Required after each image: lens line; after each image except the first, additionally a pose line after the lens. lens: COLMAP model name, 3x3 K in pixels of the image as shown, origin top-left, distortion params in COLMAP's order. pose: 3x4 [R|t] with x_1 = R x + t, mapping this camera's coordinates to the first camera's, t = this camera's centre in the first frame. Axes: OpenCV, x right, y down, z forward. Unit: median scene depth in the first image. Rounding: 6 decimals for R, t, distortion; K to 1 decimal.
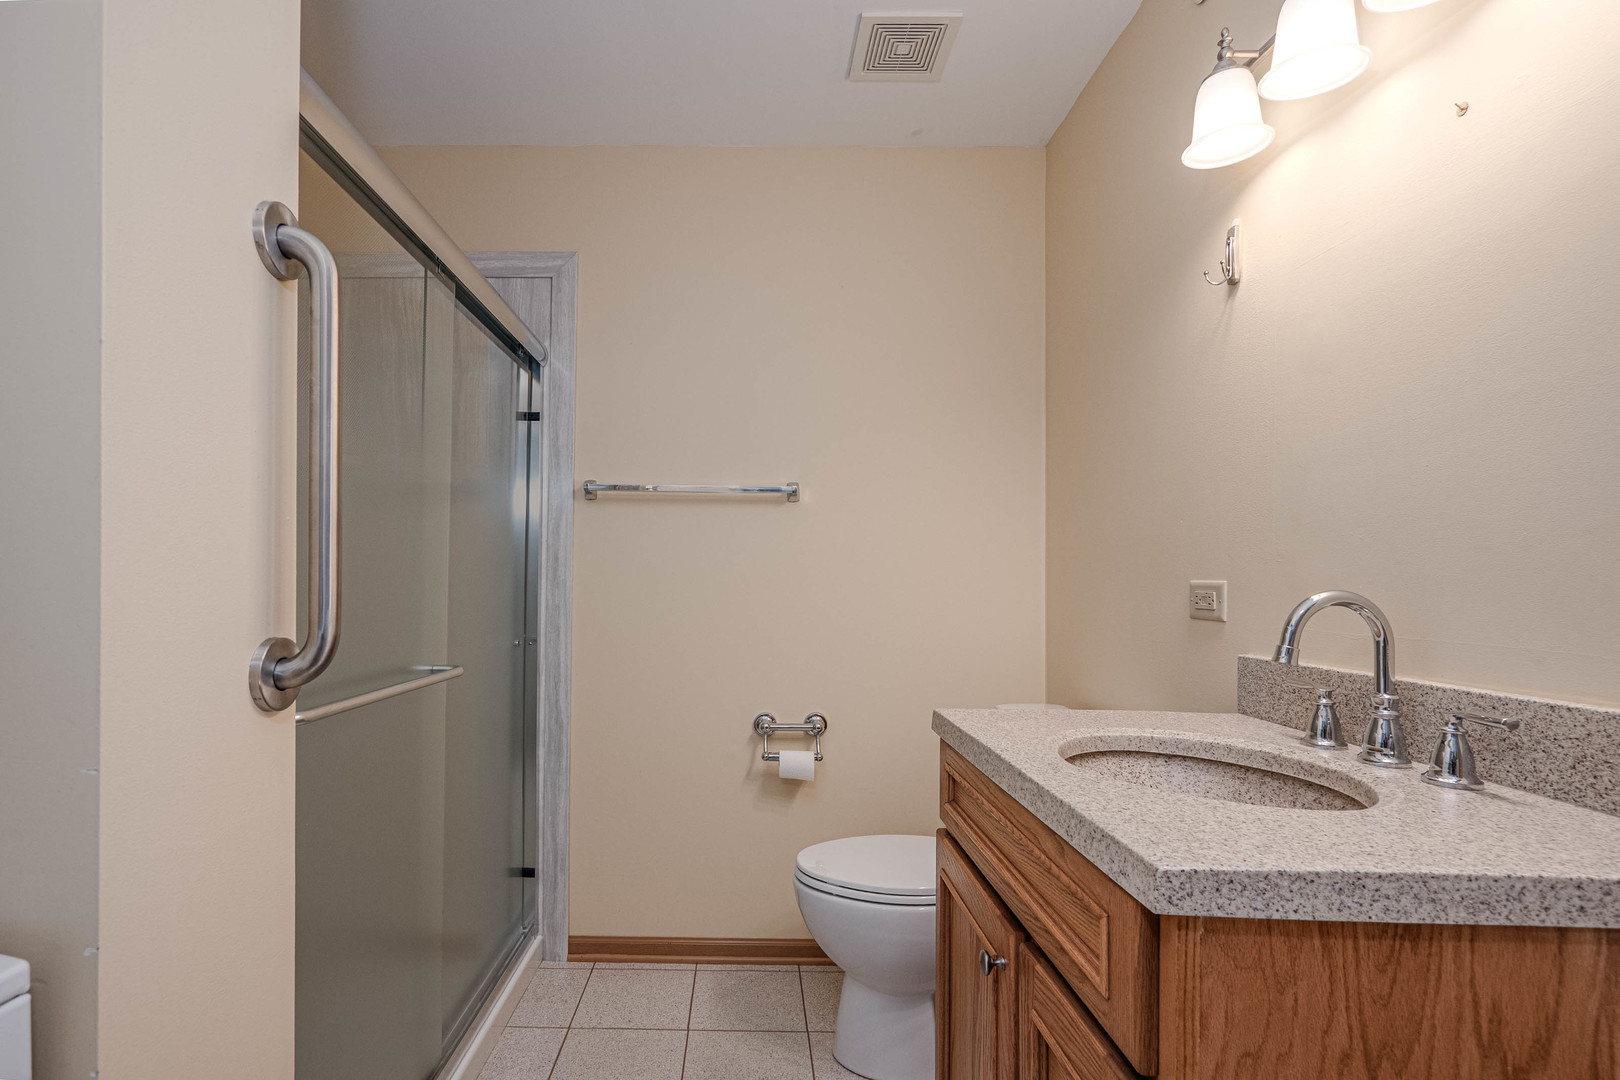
lens RADIAL K [[808.3, 0, 792.8], [0, 808.3, 572.3], [0, 0, 1]] dist [0.004275, 0.001301]
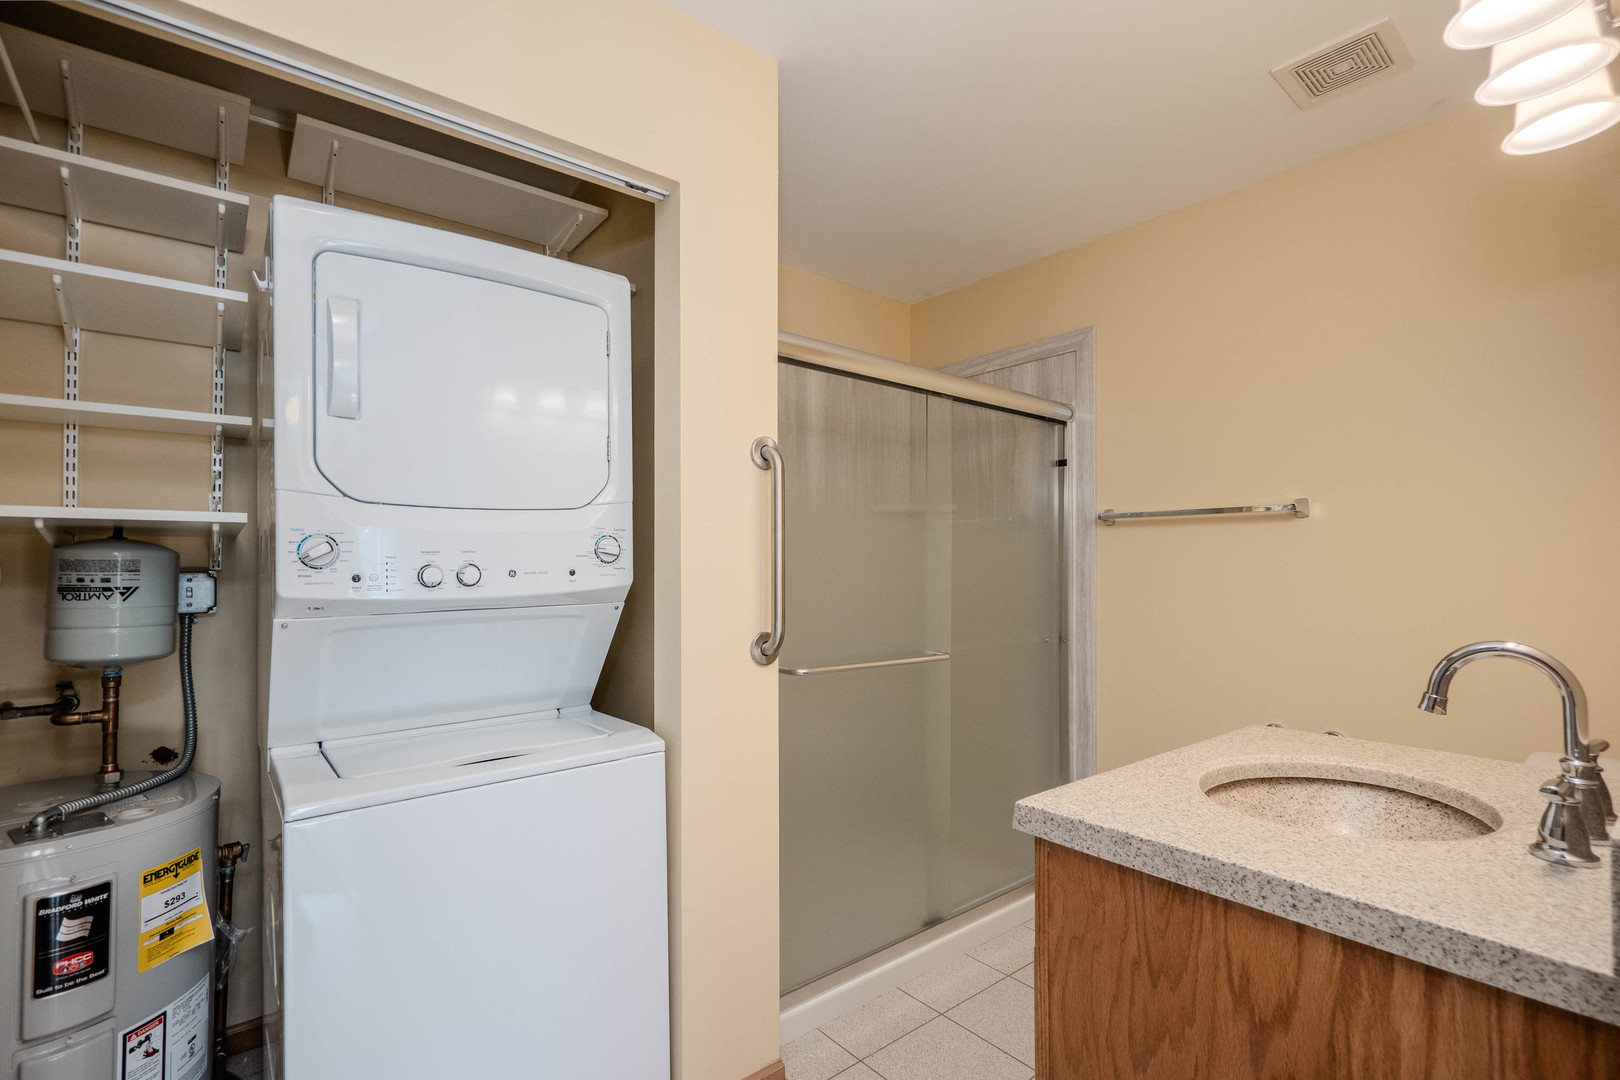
lens RADIAL K [[754.9, 0, 811.3], [0, 754.9, 544.7], [0, 0, 1]] dist [0.018926, 0.001542]
pose [[0.656292, -0.032285, -0.753816, 1.357702], [0.010064, 0.999370, -0.034040, -0.115553], [0.754440, 0.014753, 0.656203, -0.353176]]
